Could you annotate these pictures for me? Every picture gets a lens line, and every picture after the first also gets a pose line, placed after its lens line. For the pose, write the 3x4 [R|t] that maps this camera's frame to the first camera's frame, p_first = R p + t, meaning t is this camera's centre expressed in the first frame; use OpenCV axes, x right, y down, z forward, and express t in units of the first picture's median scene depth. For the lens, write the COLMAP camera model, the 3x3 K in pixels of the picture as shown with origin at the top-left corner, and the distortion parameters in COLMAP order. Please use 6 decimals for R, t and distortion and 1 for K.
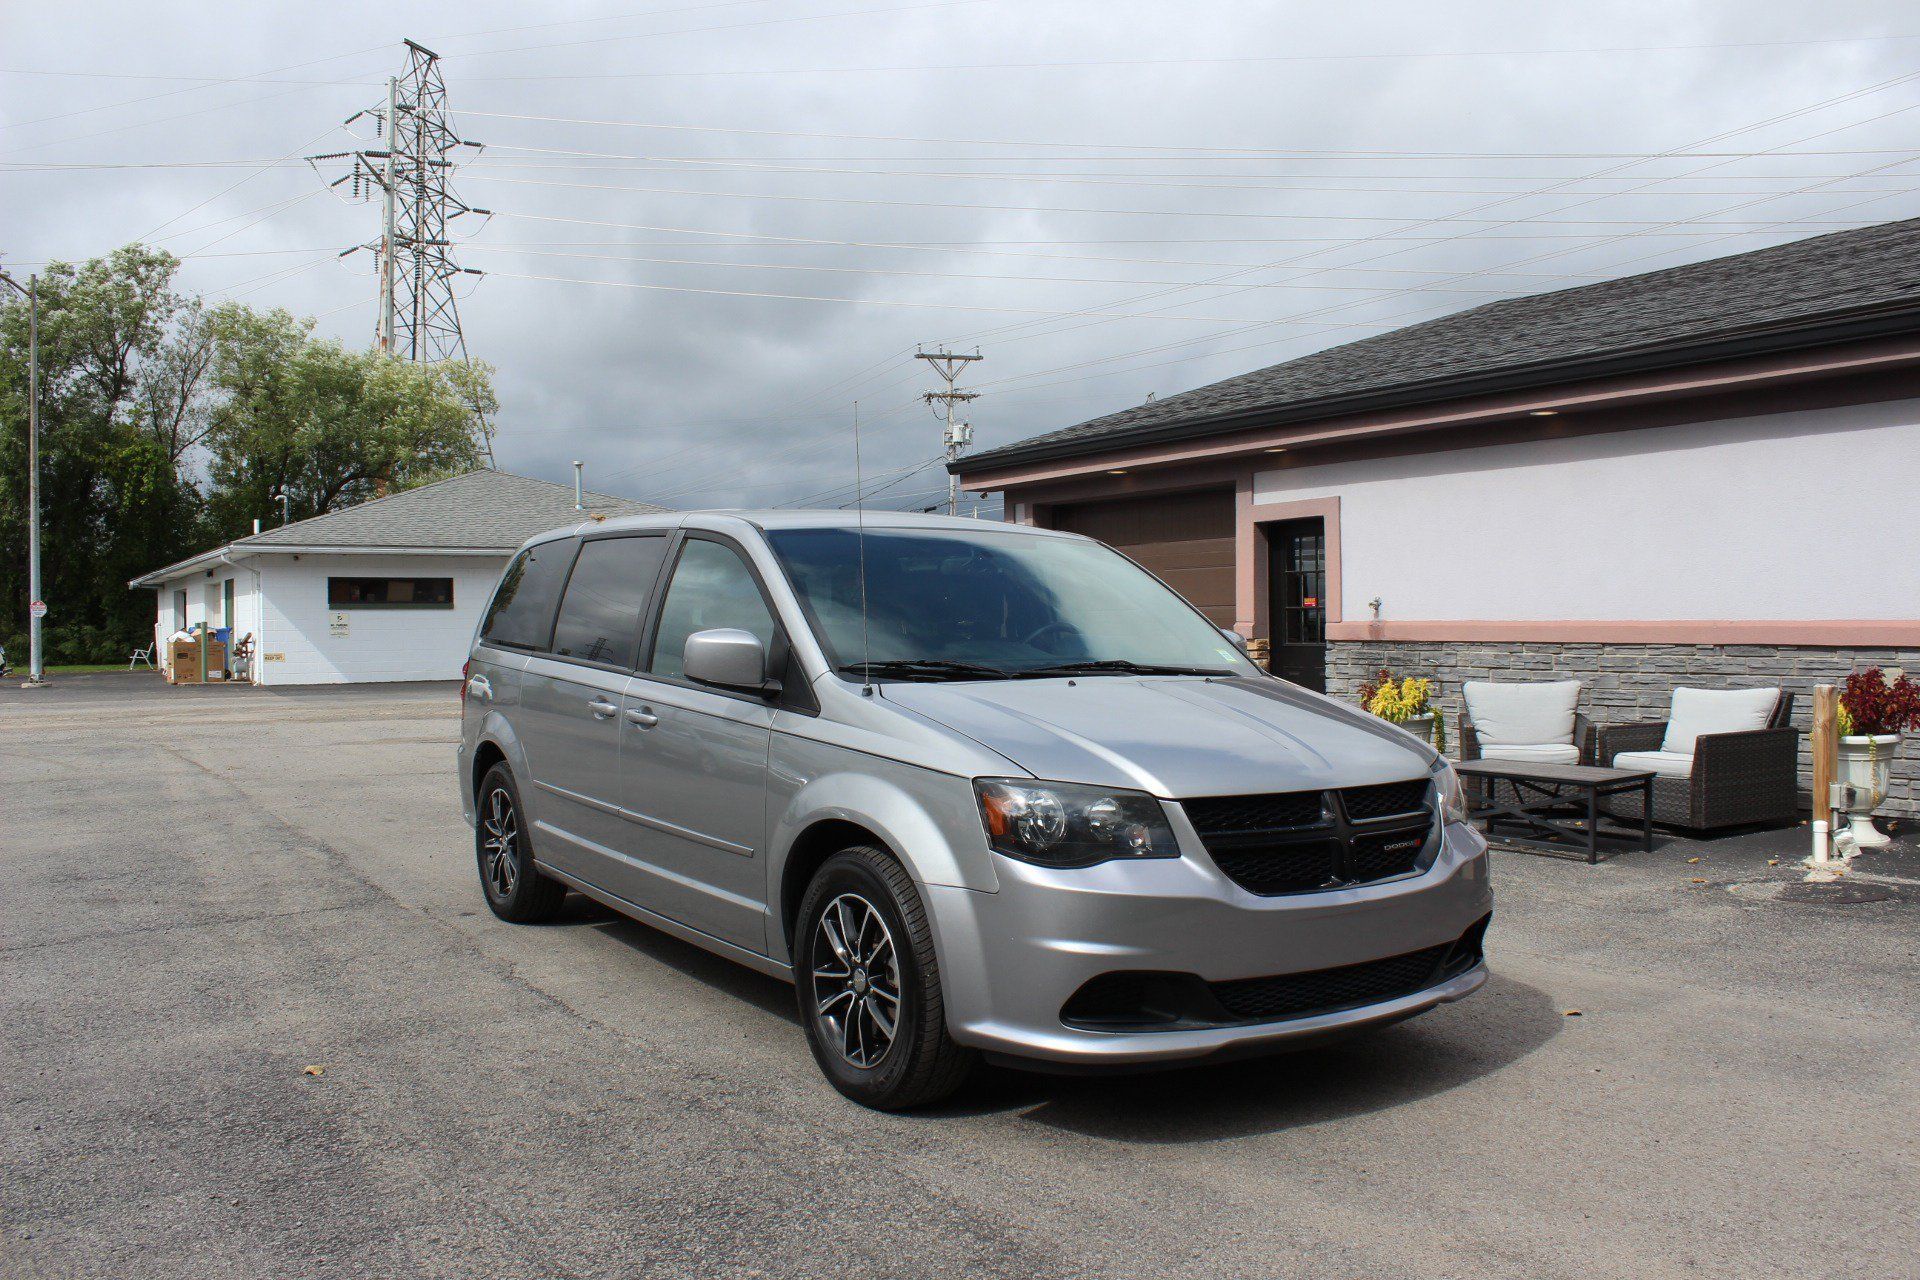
lens RADIAL K [[1583.5, 0, 974.8], [0, 1583.5, 670.2], [0, 0, 1]] dist [-0.167484, 0.142878]
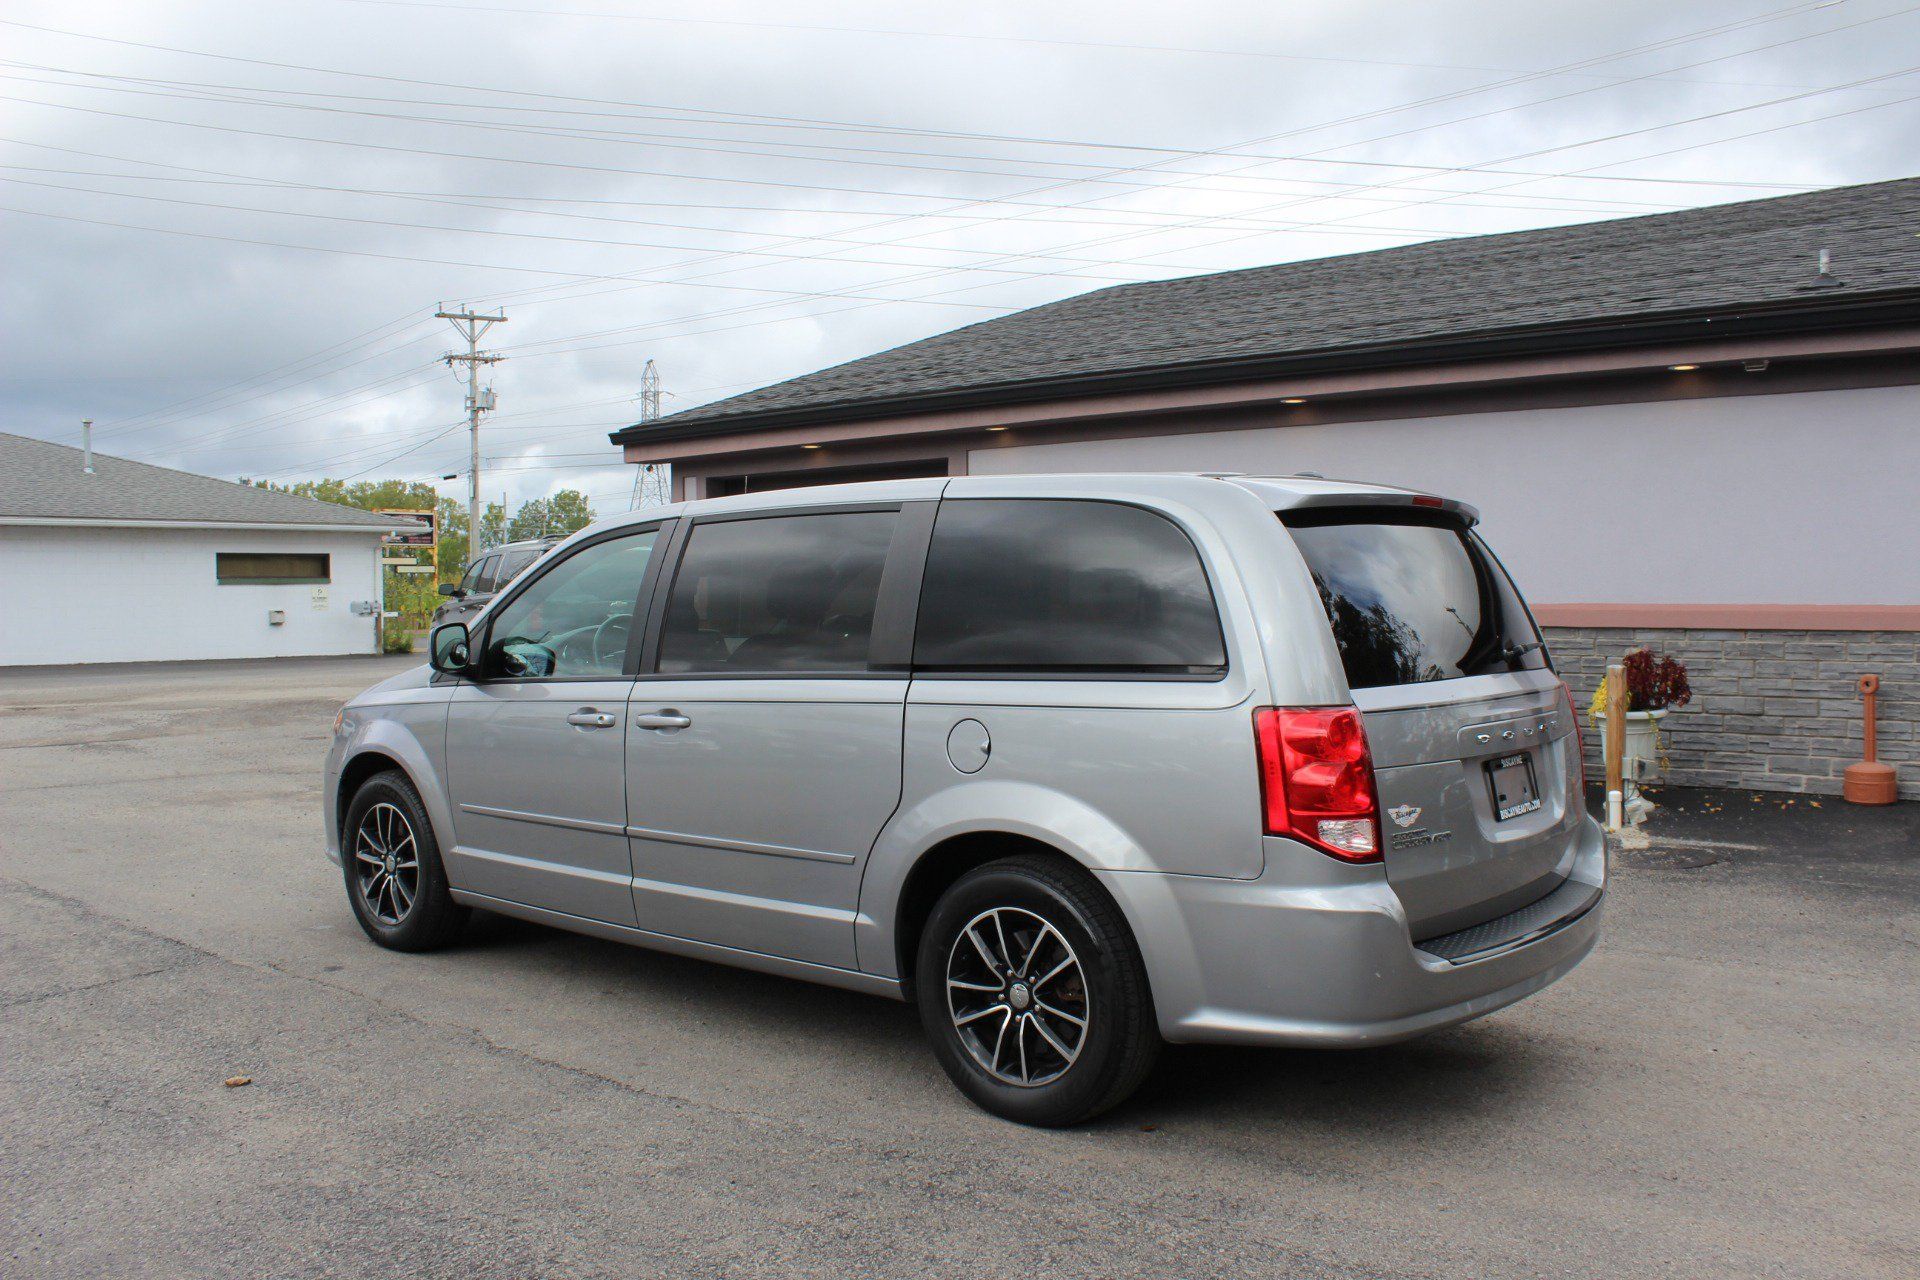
lens RADIAL K [[1593.0, 0, 971.4], [0, 1593.0, 663.8], [0, 0, 1]] dist [-0.165080, 0.140550]
pose [[0.950280, -0.014238, 0.311070, -0.199563], [0.009957, 0.999833, 0.015345, -0.011902], [-0.311237, -0.011485, 0.950263, 0.083239]]
